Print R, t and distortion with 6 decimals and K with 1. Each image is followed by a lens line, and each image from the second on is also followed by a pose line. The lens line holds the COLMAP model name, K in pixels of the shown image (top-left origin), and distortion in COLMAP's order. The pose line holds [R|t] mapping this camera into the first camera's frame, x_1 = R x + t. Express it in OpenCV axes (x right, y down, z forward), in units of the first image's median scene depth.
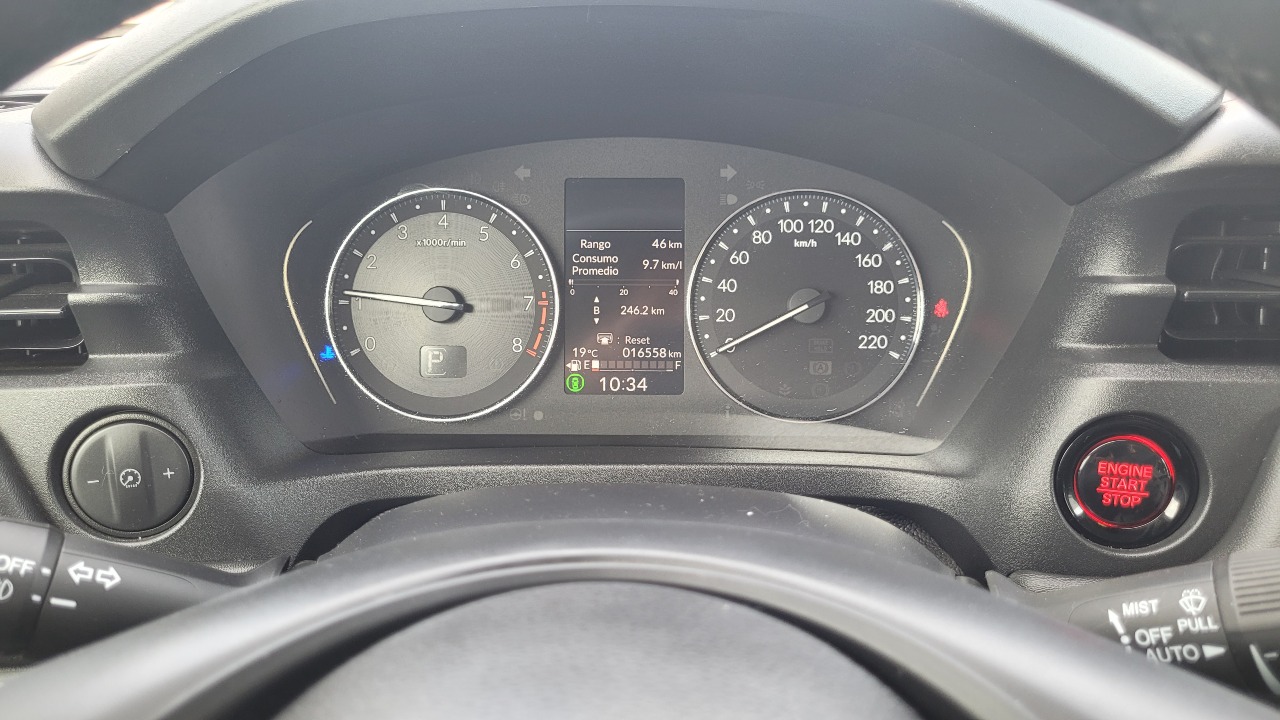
lens RADIAL K [[1012.4, 0, 640.0], [0, 1012.4, 360.0], [0, 0, 1]] dist [0.050304, -0.014581]
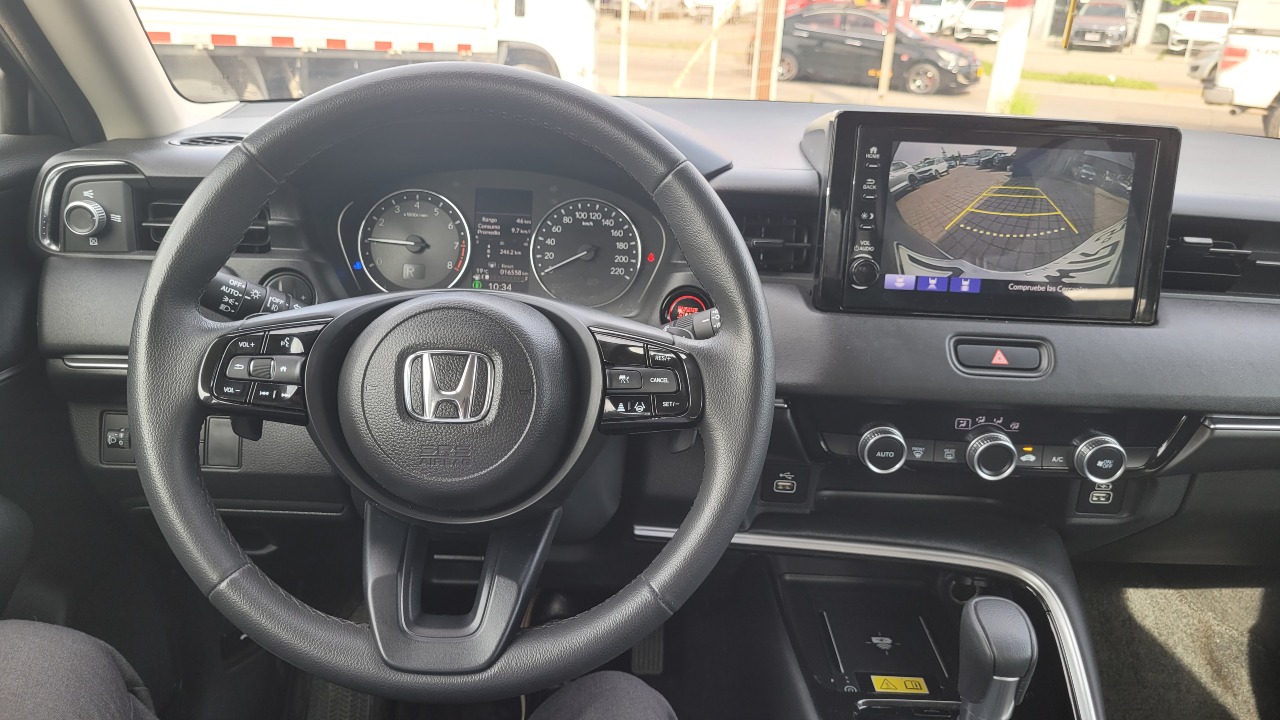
lens RADIAL K [[1012.4, 0, 640.0], [0, 1012.4, 360.0], [0, 0, 1]] dist [0.050304, -0.014581]
pose [[0.998298, 0.040100, 0.042352, 0.193670], [-0.038611, 0.998627, -0.035394, 0.242730], [-0.043713, 0.033699, 0.998476, -1.124027]]
